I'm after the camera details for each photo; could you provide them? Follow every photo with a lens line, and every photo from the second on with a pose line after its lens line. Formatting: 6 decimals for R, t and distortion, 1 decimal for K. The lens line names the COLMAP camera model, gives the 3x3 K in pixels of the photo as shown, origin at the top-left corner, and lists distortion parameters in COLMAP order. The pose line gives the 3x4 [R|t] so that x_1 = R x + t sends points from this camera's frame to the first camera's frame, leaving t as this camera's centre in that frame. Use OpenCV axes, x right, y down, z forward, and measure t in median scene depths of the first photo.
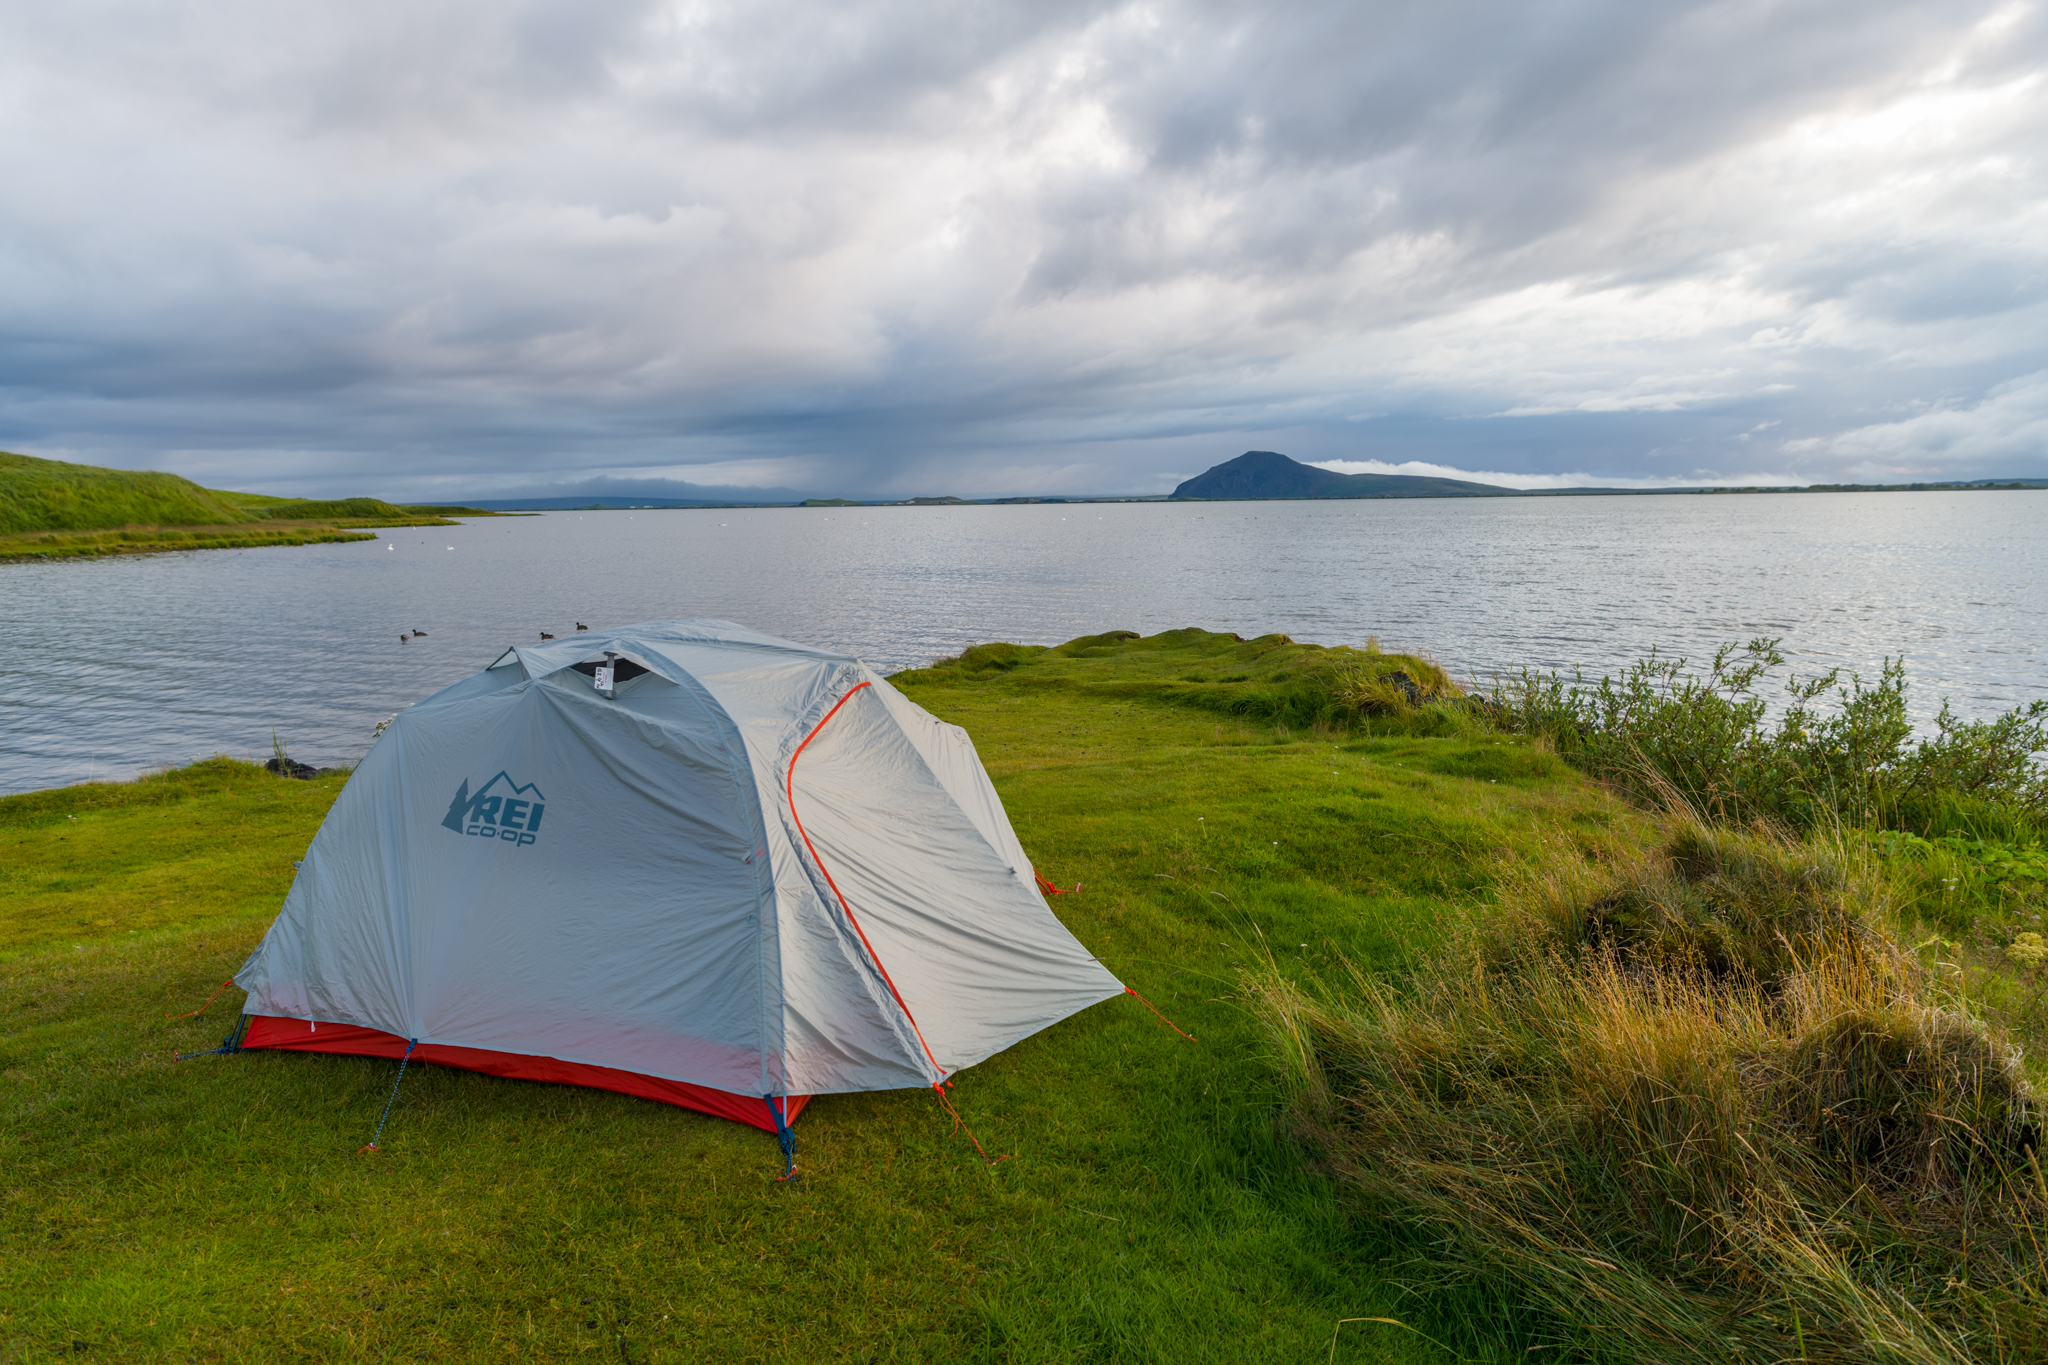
lens RADIAL K [[1431.6, 0, 1040.1], [0, 1431.6, 697.0], [0, 0, 1]] dist [-0.000191, 0.003267]
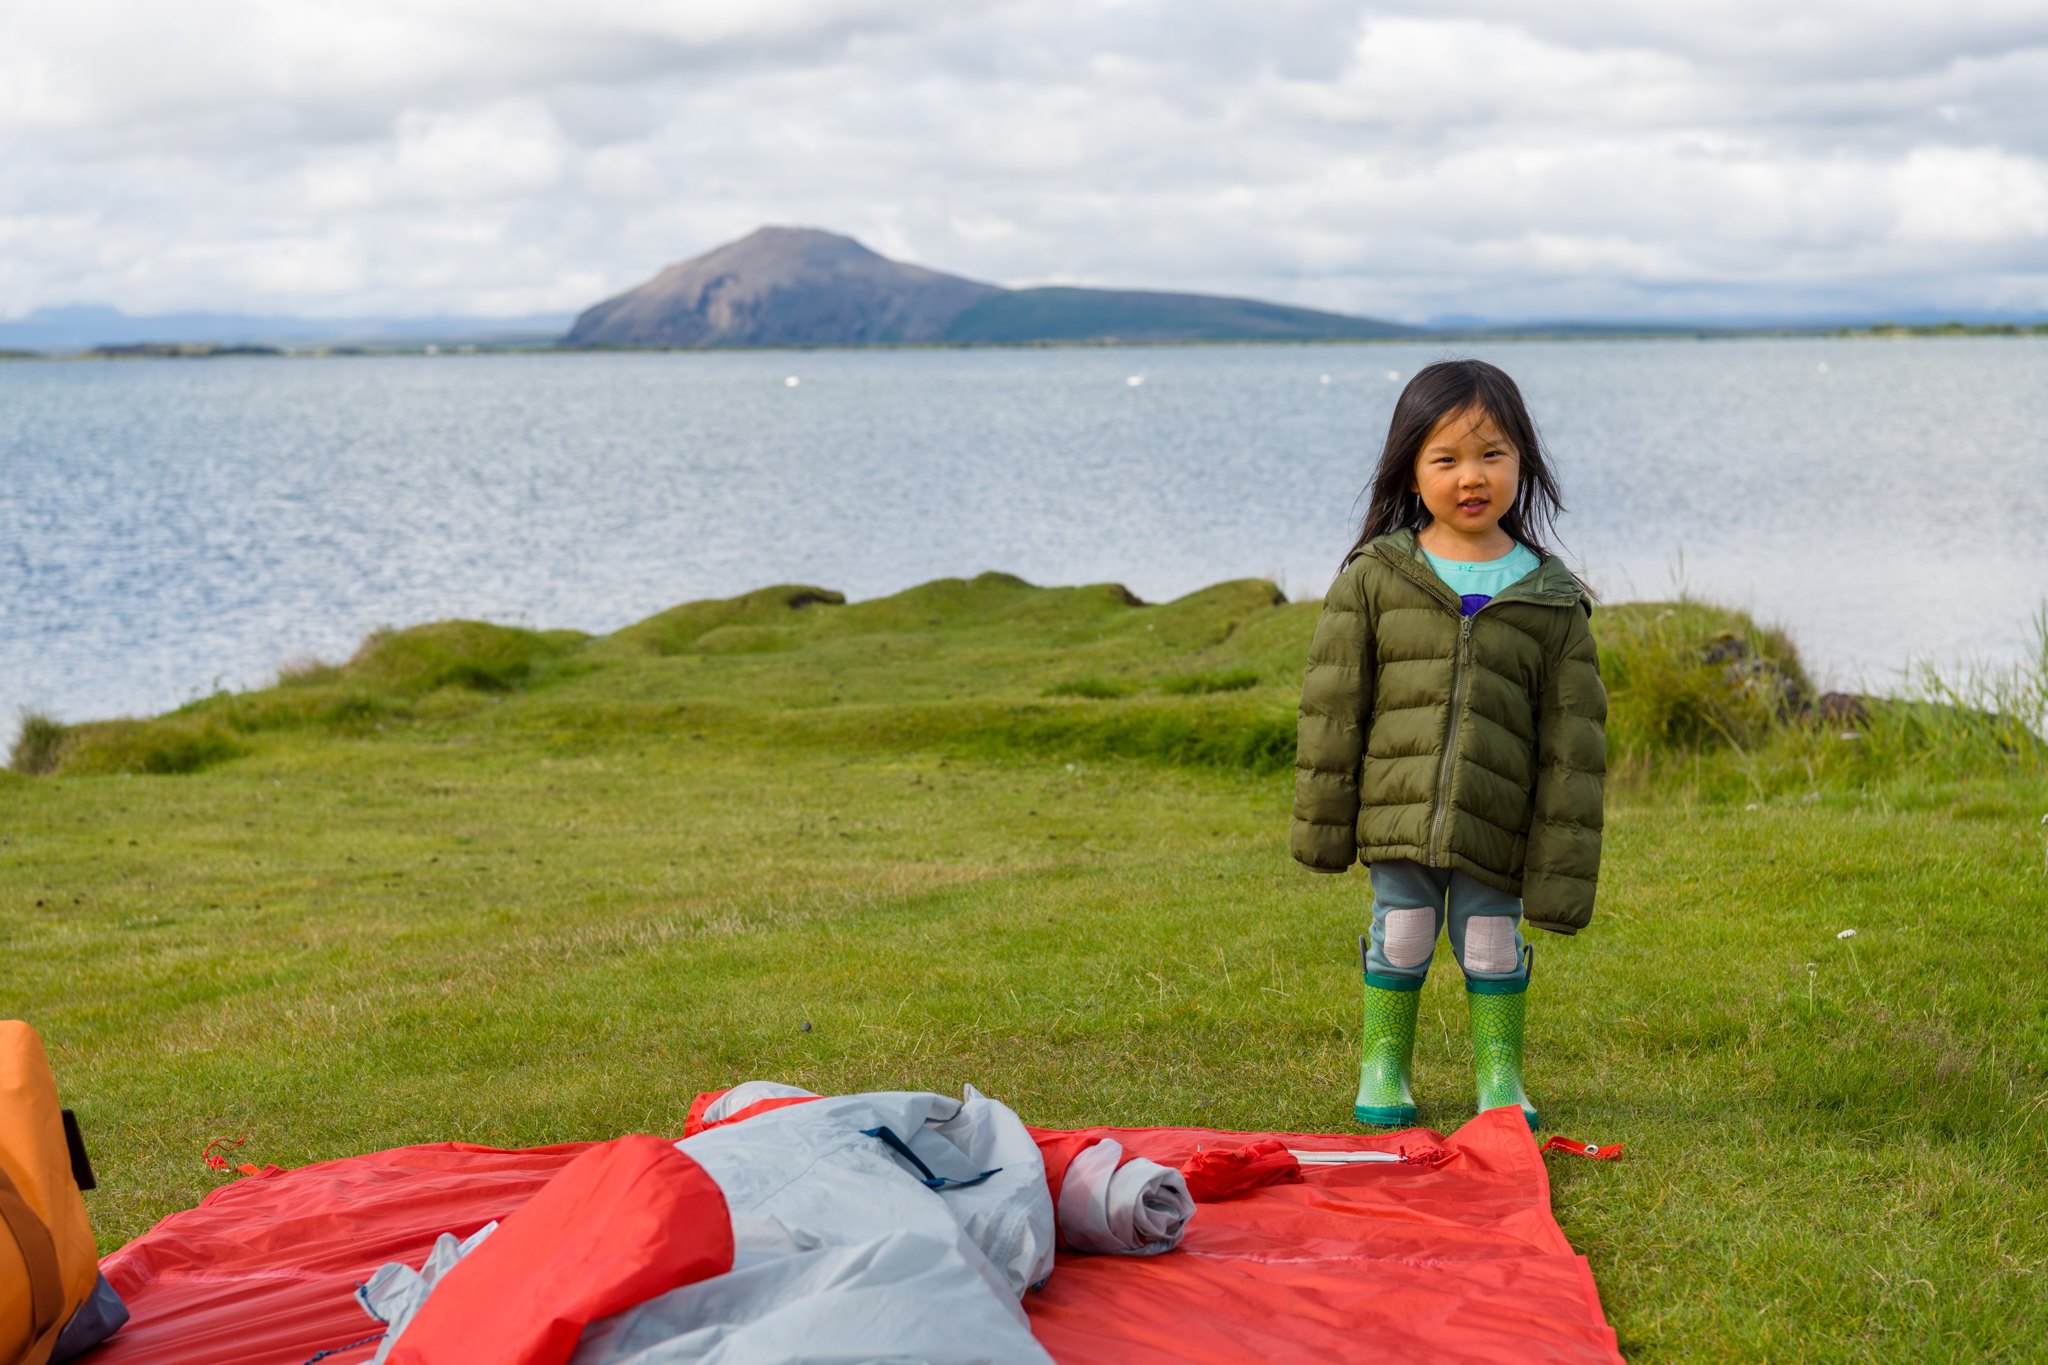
lens RADIAL K [[3646.9, 0, 1025.5], [0, 3646.9, 681.1], [0, 0, 1]] dist [0.082725, 0.000000]
pose [[0.973095, -0.015191, 0.229904, -0.103386], [0.027251, 0.998409, -0.049370, 0.025936], [-0.228788, 0.054307, 0.971960, 0.101174]]
